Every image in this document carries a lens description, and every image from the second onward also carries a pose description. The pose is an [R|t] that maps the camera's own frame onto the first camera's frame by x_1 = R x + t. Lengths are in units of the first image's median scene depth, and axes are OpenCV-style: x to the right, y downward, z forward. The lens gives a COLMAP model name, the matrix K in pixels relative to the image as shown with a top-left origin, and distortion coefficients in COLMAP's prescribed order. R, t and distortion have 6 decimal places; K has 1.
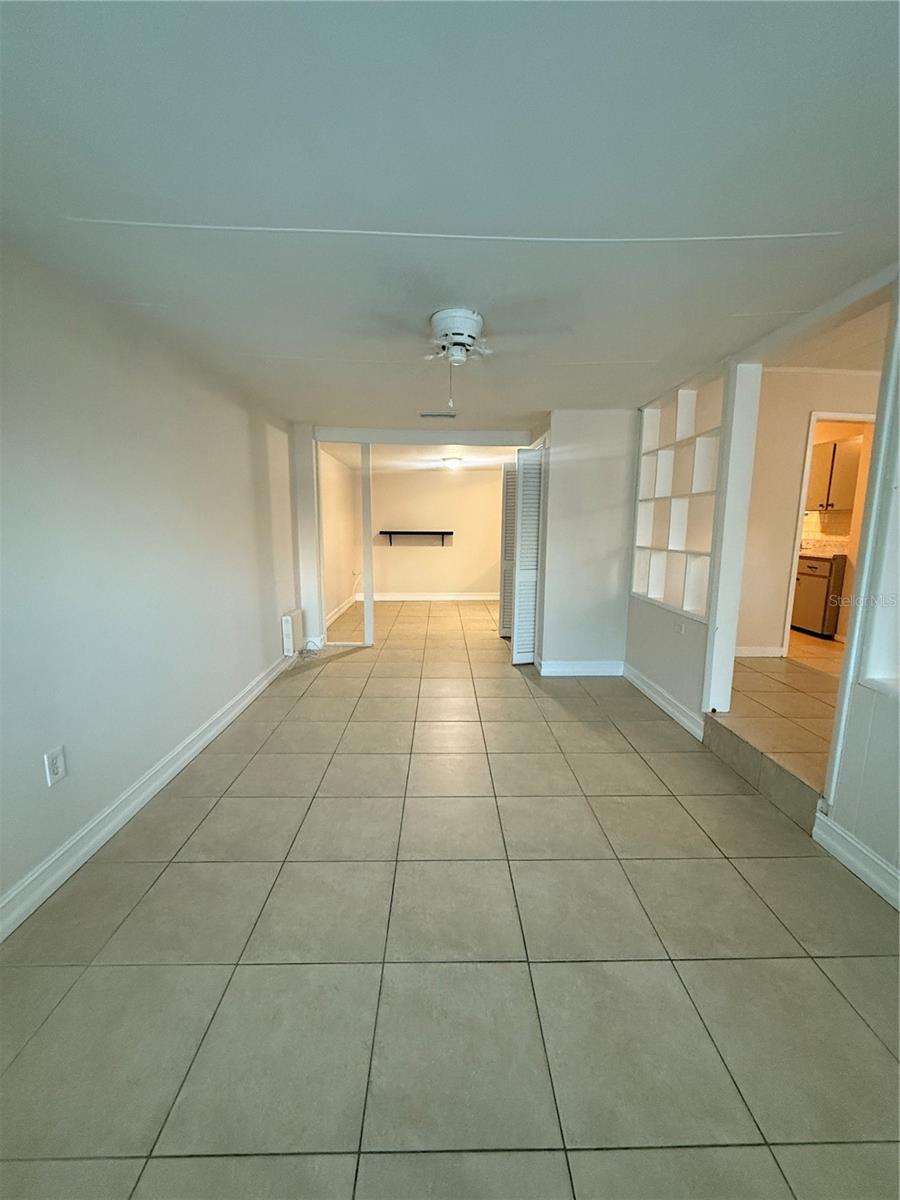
lens RADIAL K [[478.1, 0, 451.4], [0, 478.1, 601.7], [0, 0, 1]] dist [-0.001091, 0.000018]
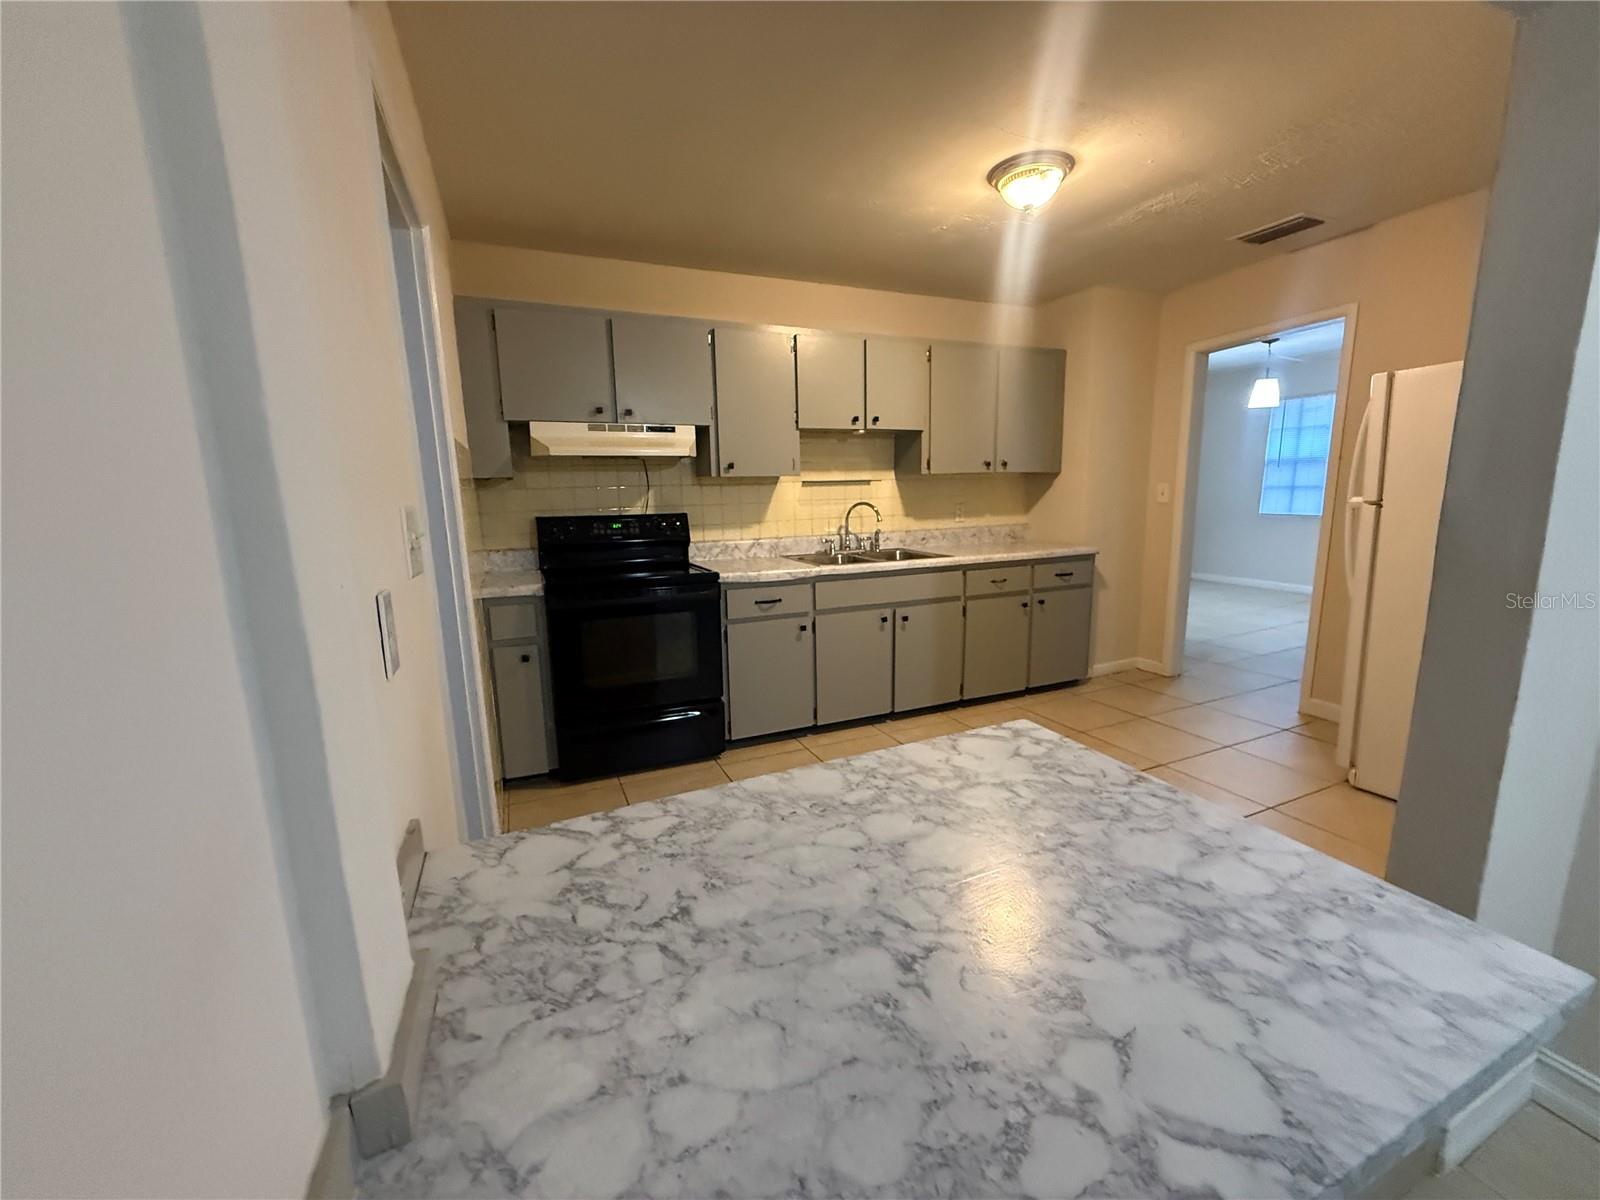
lens RADIAL K [[637.4, 0, 802.3], [0, 637.4, 598.7], [0, 0, 1]] dist [-0.001091, 0.000018]
pose [[-0.382226, -0.158930, 0.910299, 0.170962], [0.172753, 0.955442, 0.239349, -0.270824], [-0.907777, 0.248742, -0.337739, 1.499000]]
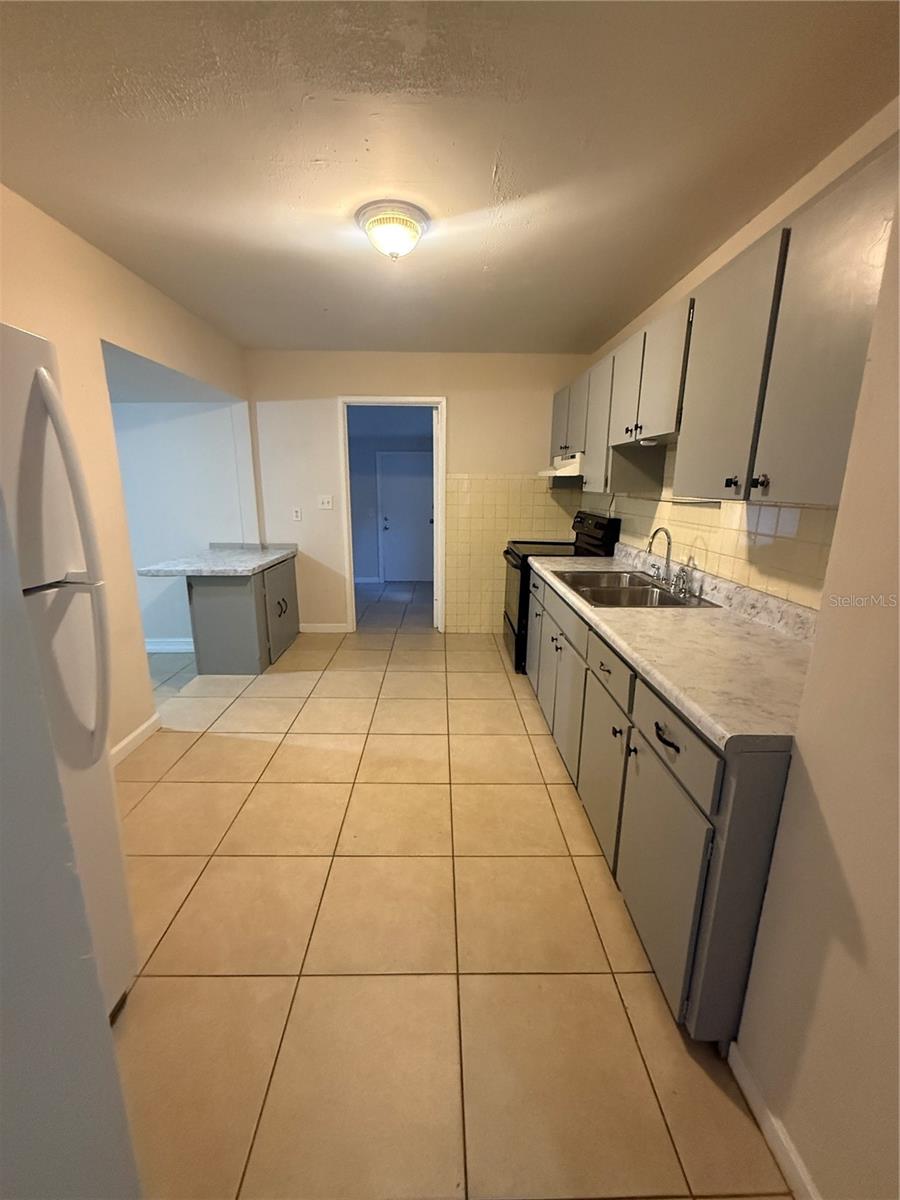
lens RADIAL K [[478.1, 0, 452.6], [0, 478.1, 601.0], [0, 0, 1]] dist [-0.001091, 0.000018]
pose [[0.999997, 0.001566, 0.001906, 0.622271], [-0.001693, 0.997626, 0.068850, -0.154439], [-0.001794, -0.068853, 0.997625, 0.731372]]
